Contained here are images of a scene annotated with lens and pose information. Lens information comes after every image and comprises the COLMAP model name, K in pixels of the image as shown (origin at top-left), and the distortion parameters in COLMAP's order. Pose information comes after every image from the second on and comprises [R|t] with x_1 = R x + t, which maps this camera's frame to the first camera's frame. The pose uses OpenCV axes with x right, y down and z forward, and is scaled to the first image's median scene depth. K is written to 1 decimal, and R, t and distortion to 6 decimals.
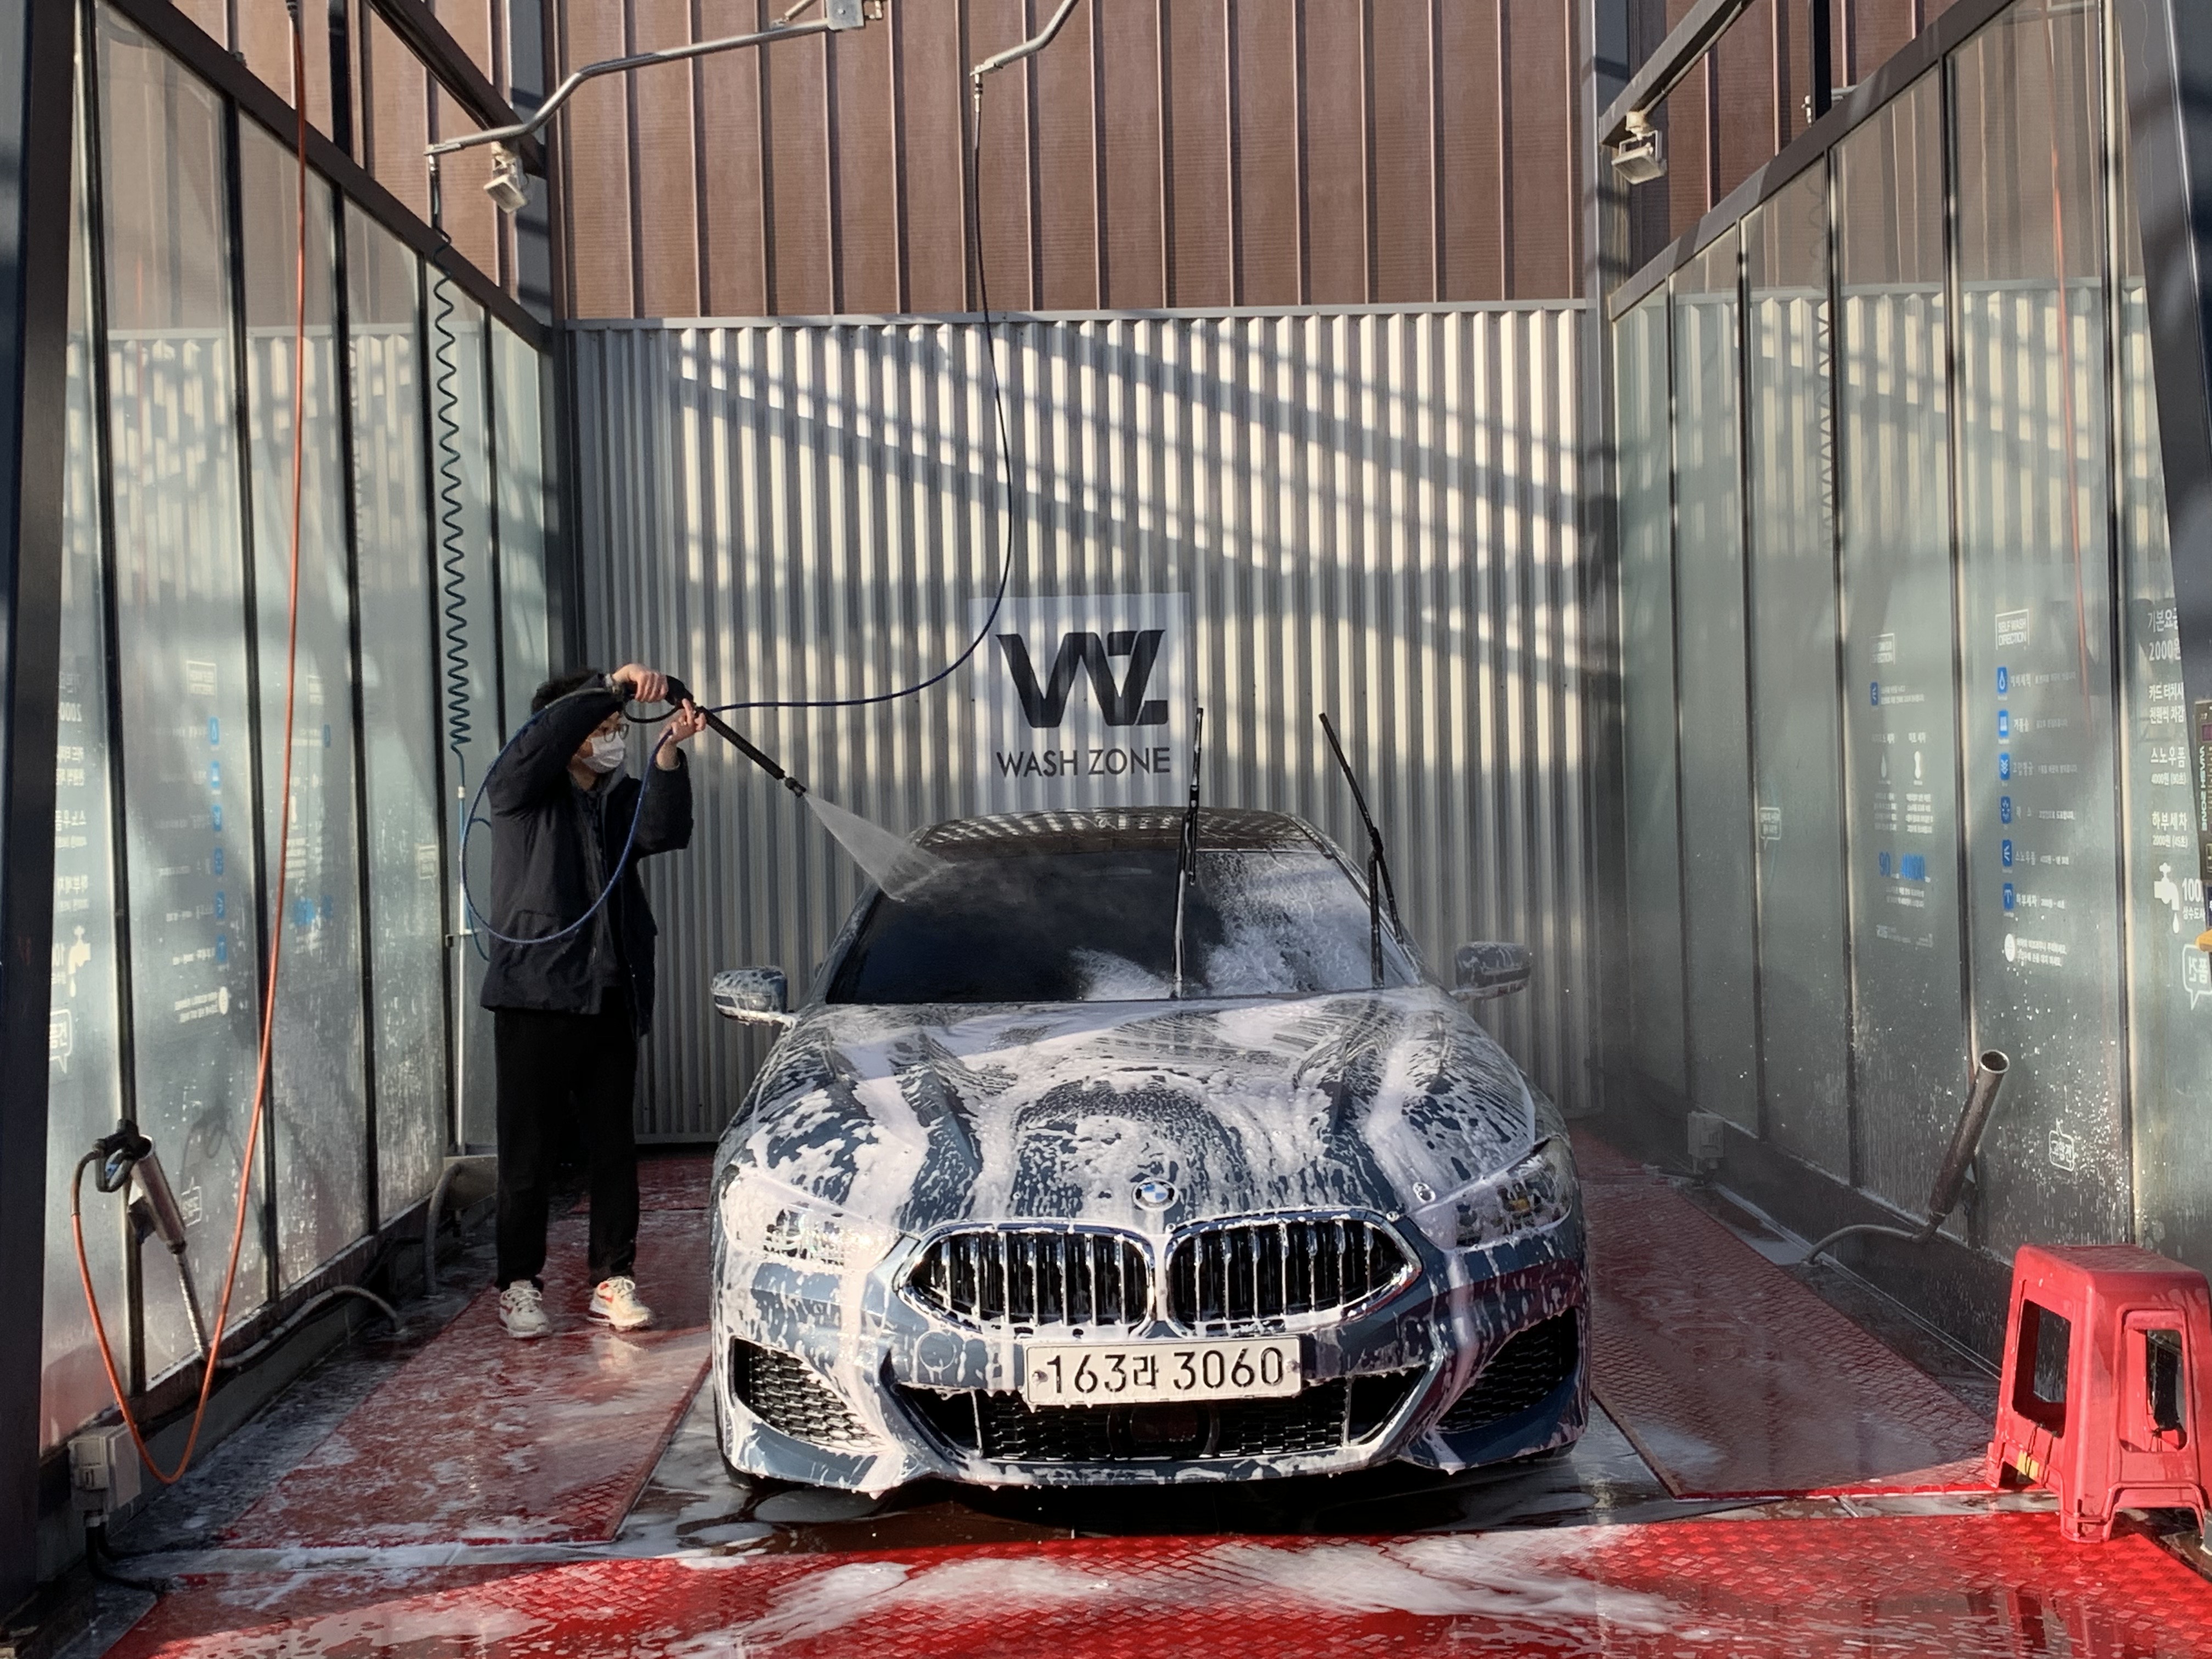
lens RADIAL K [[2719.5, 0, 1074.2], [0, 2719.5, 820.0], [0, 0, 1]] dist [0.222763, -0.822587]
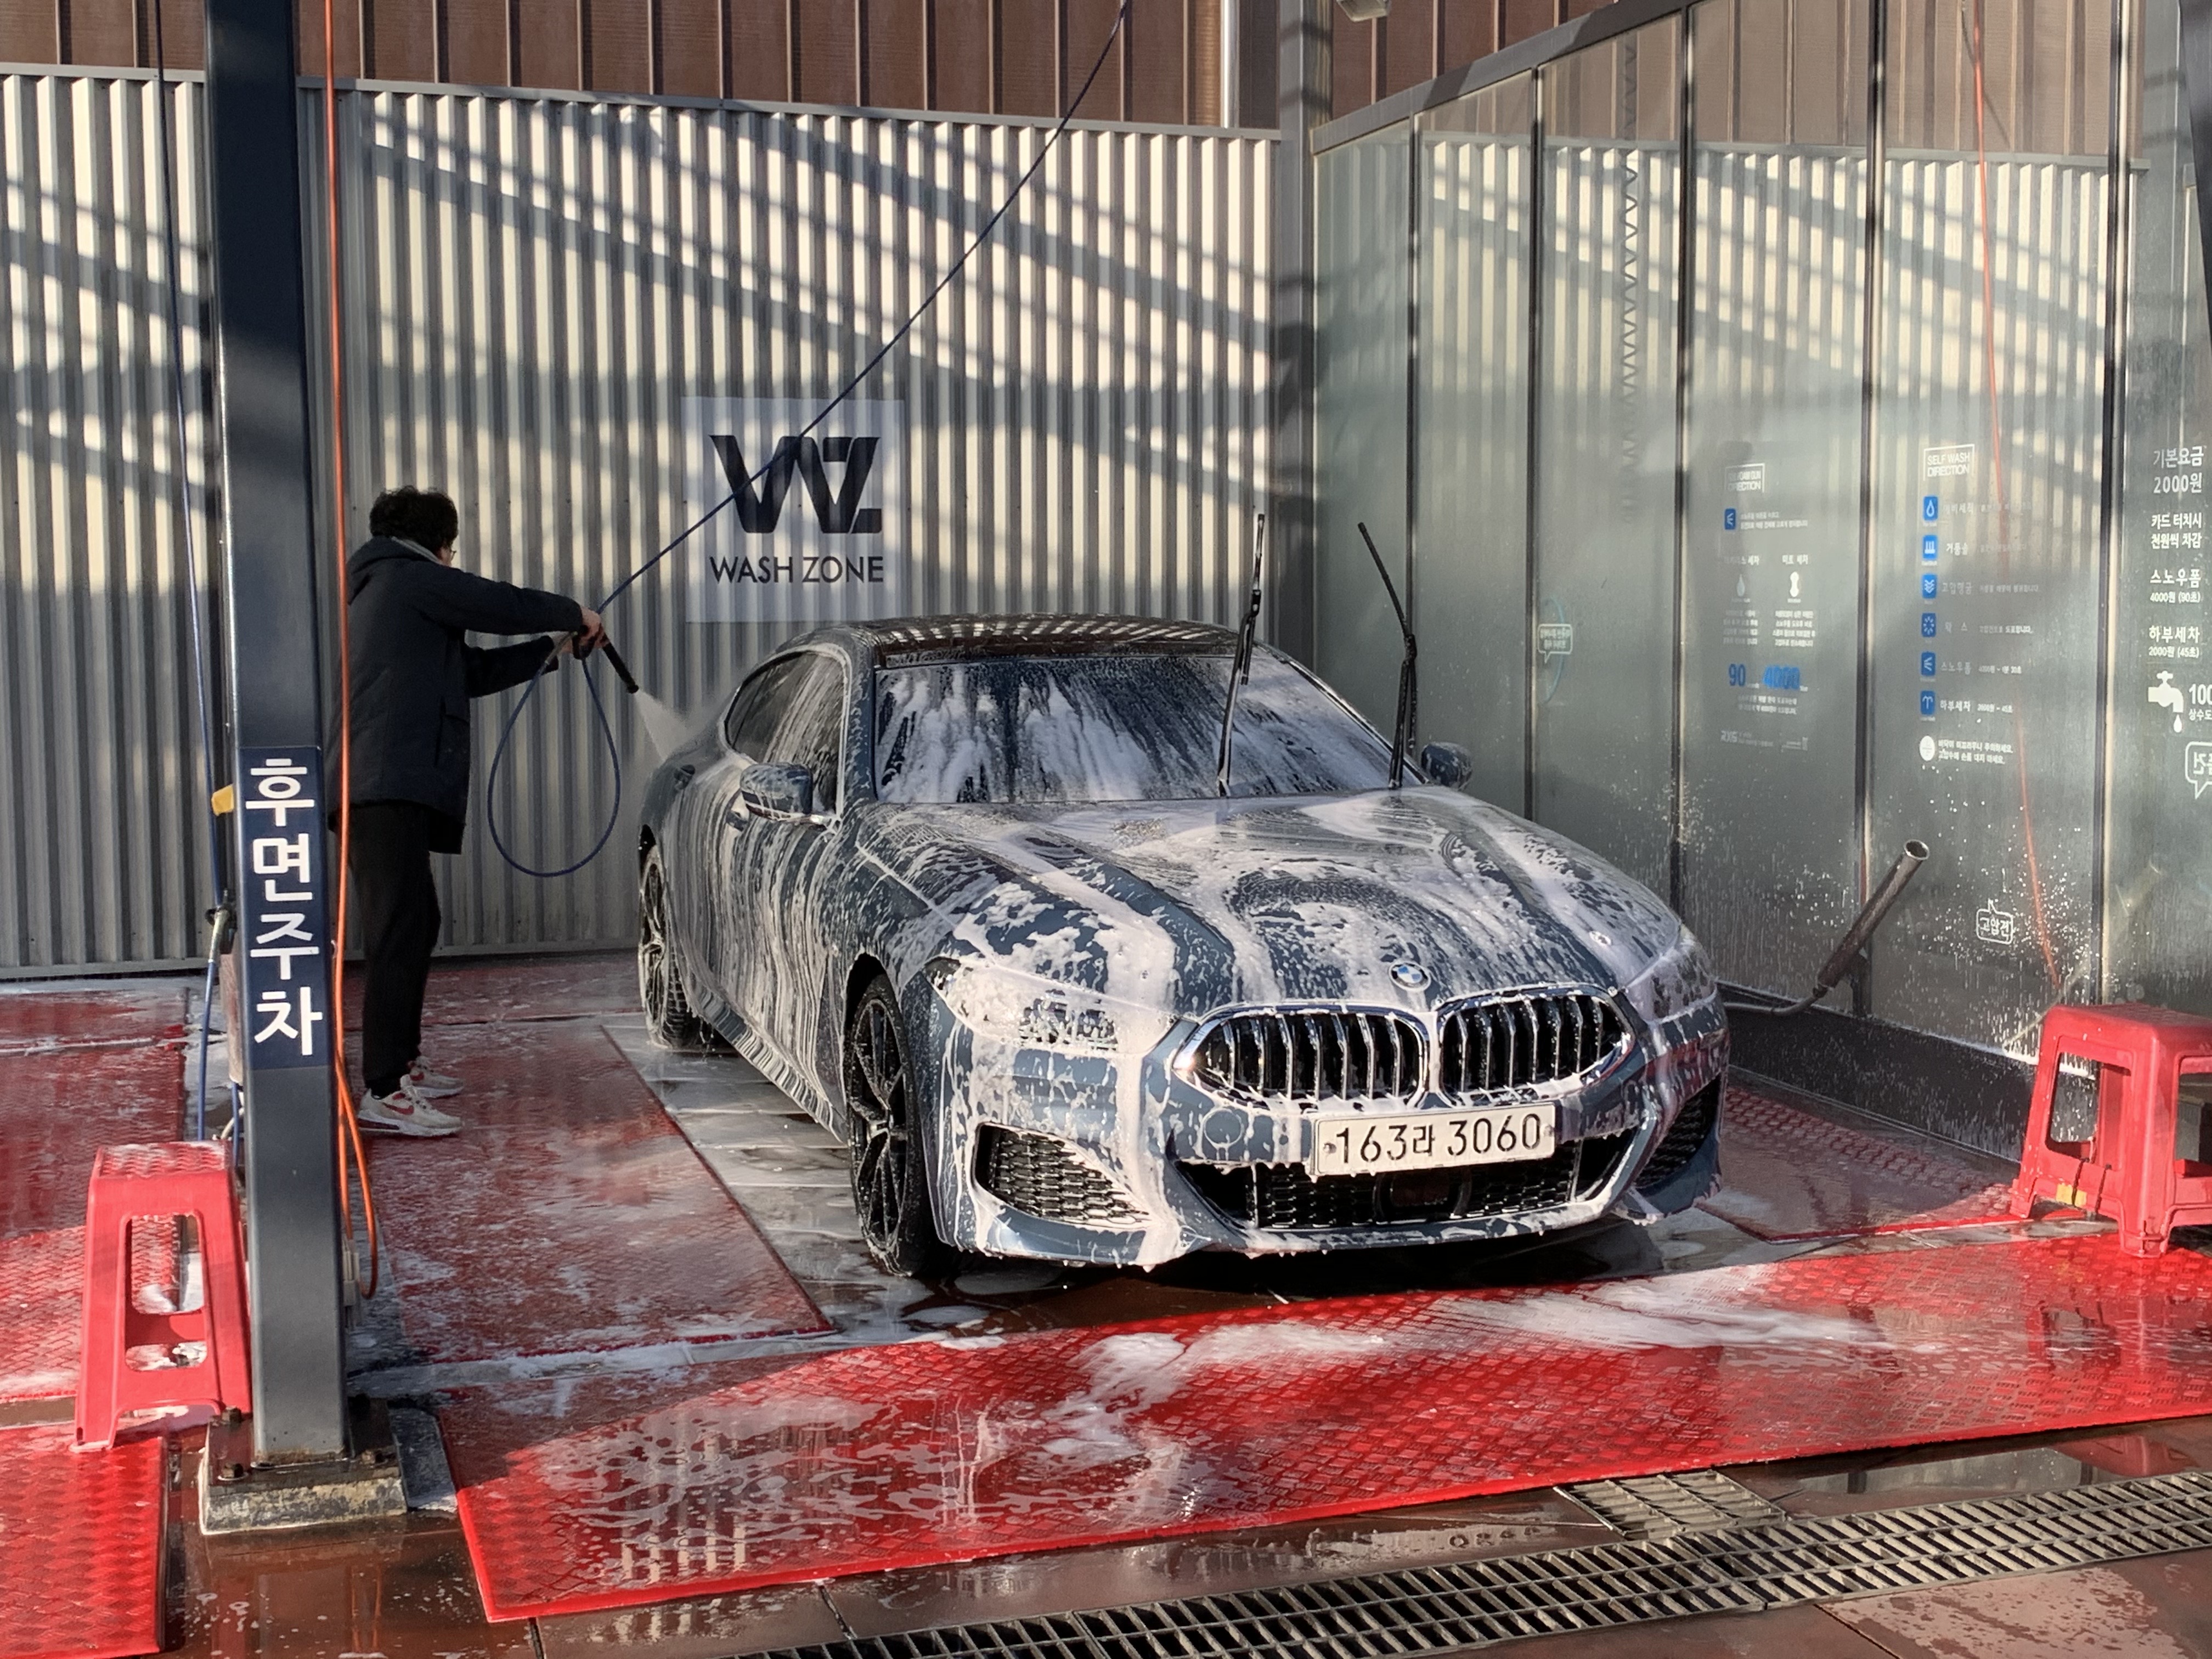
lens RADIAL K [[2719.5, 0, 1074.2], [0, 2719.5, 820.0], [0, 0, 1]] dist [0.222763, -0.822587]
pose [[0.956185, -0.003410, 0.292745, -0.319931], [-0.015274, 0.997989, 0.061514, 0.011707], [-0.292366, -0.063290, 0.954210, 0.030549]]
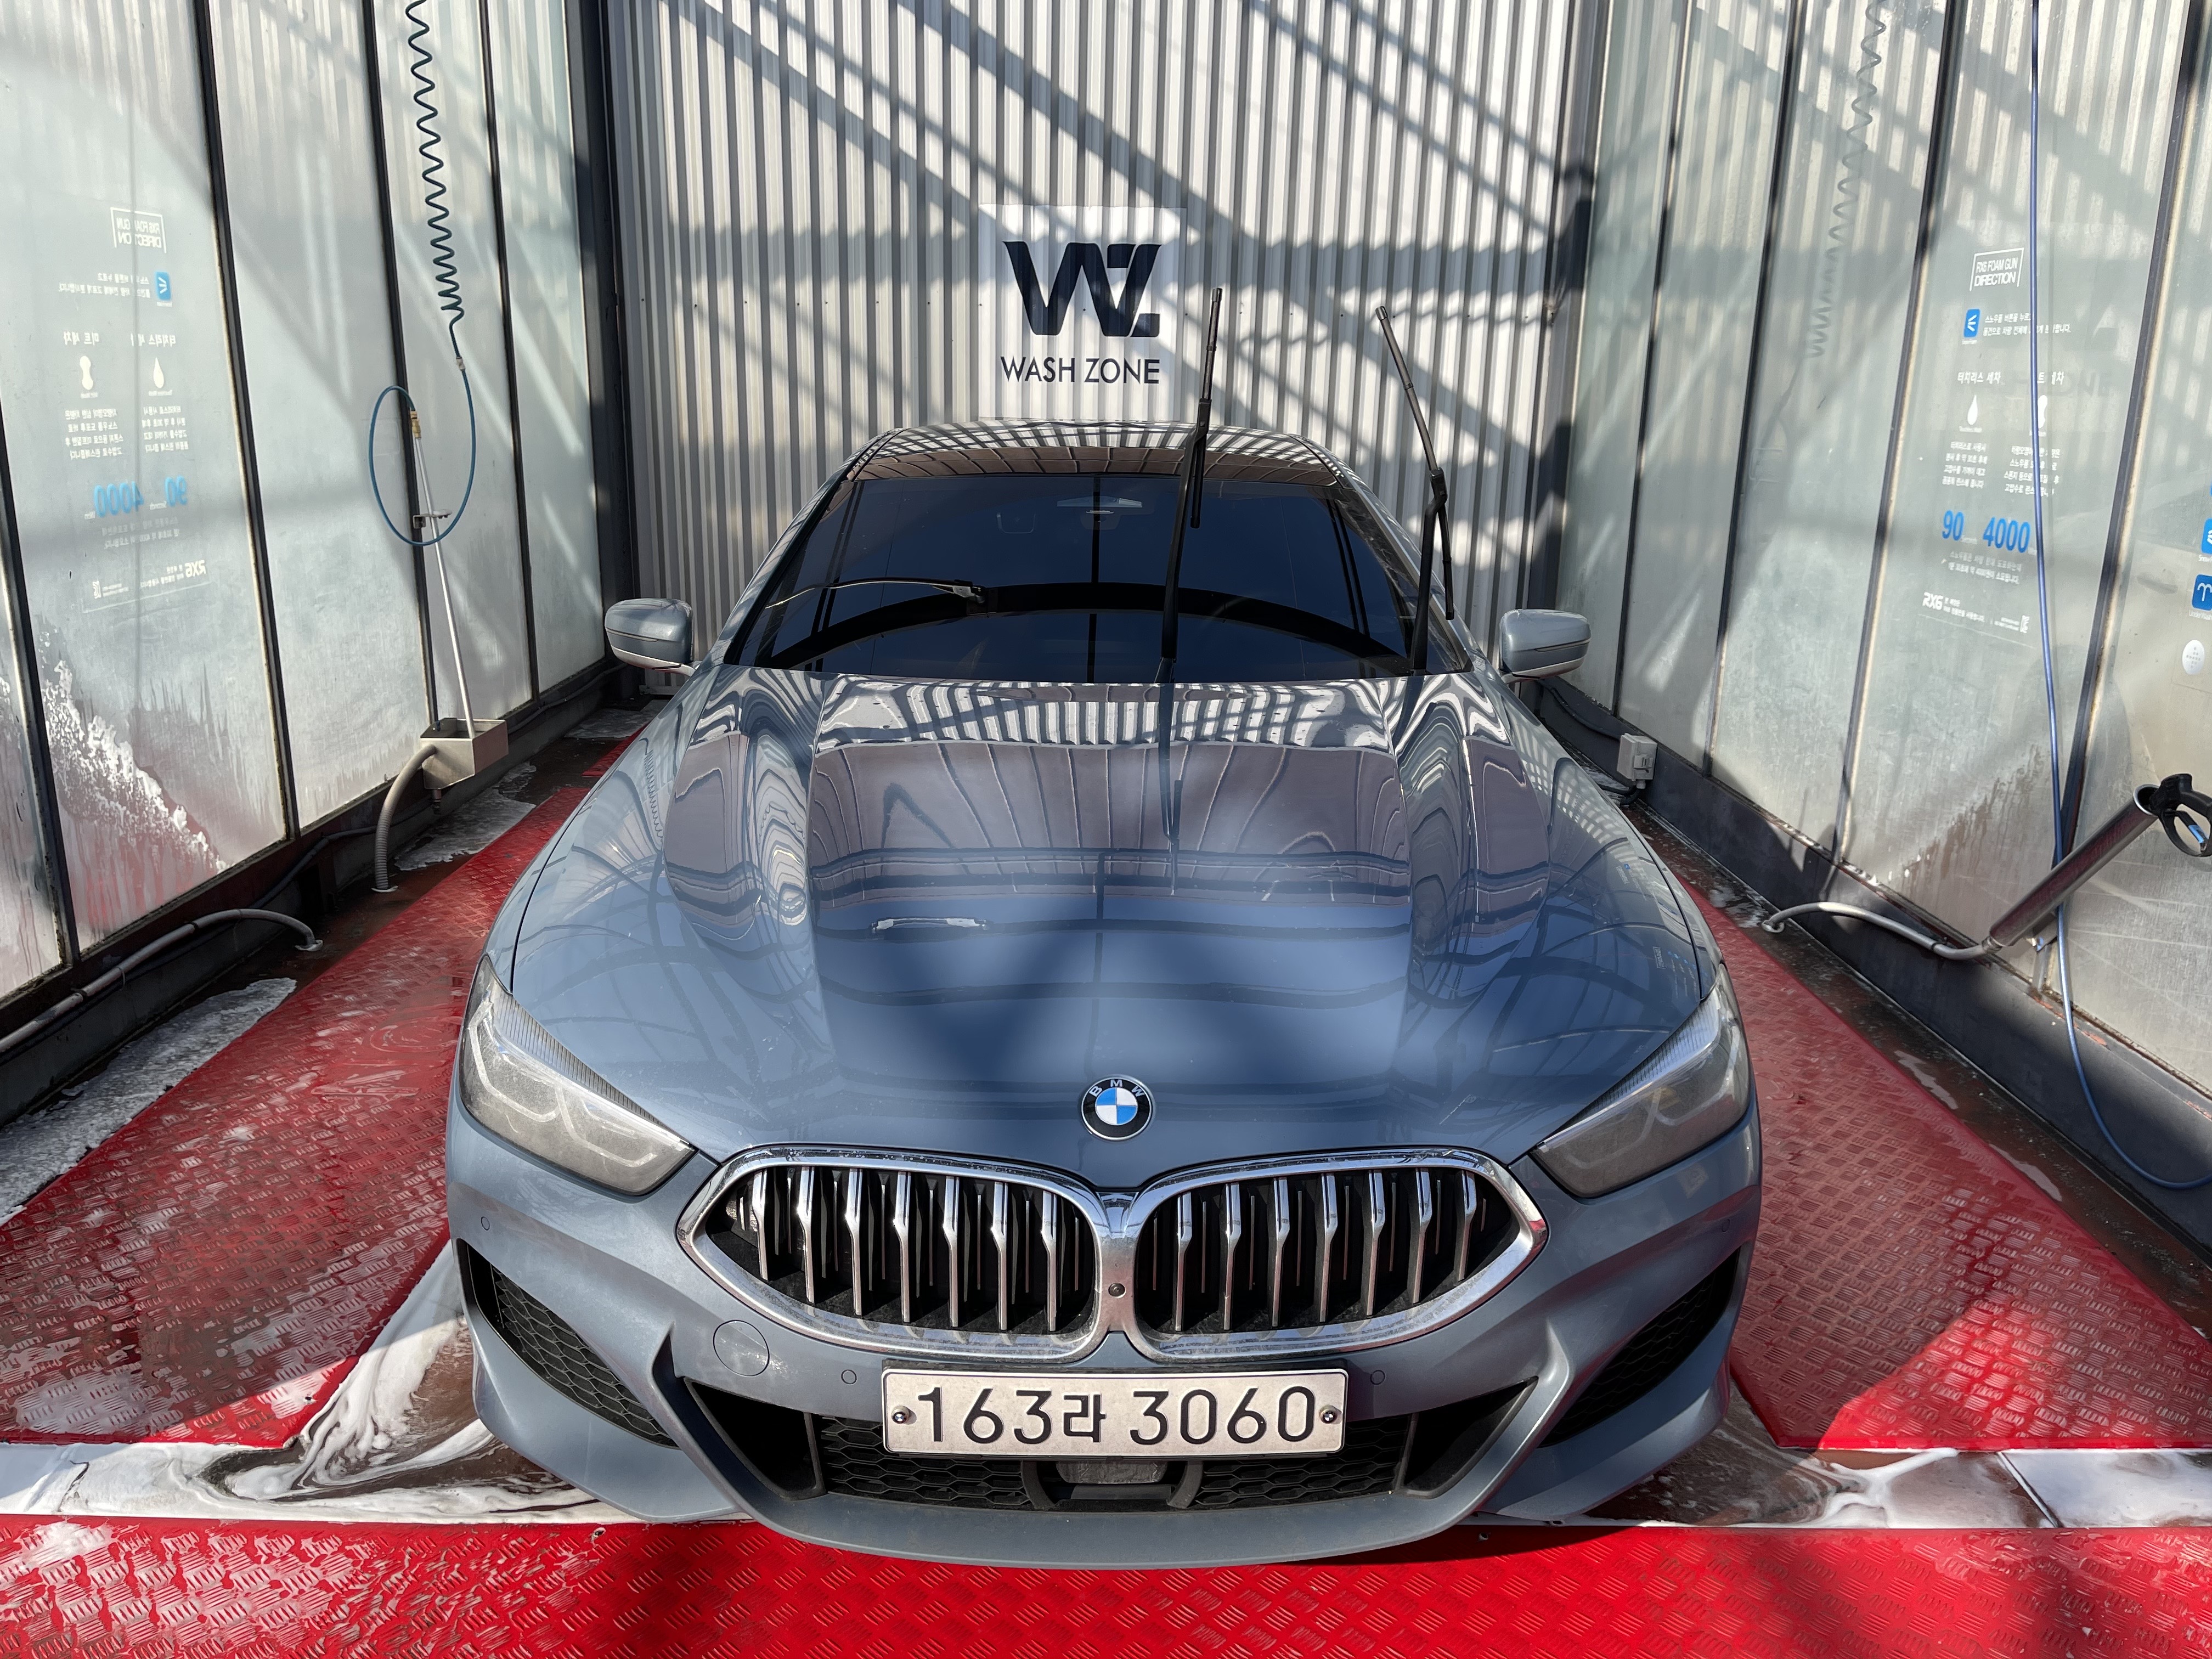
lens RADIAL K [[1640.8, 0, 1106.0], [0, 1640.8, 829.5], [0, 0, 1]] dist [0.007101, -0.078707]
pose [[0.998811, 0.044052, 0.020891, 0.013788], [-0.047825, 0.968529, 0.244263, -0.006908], [-0.009474, -0.244972, 0.969484, 0.533508]]
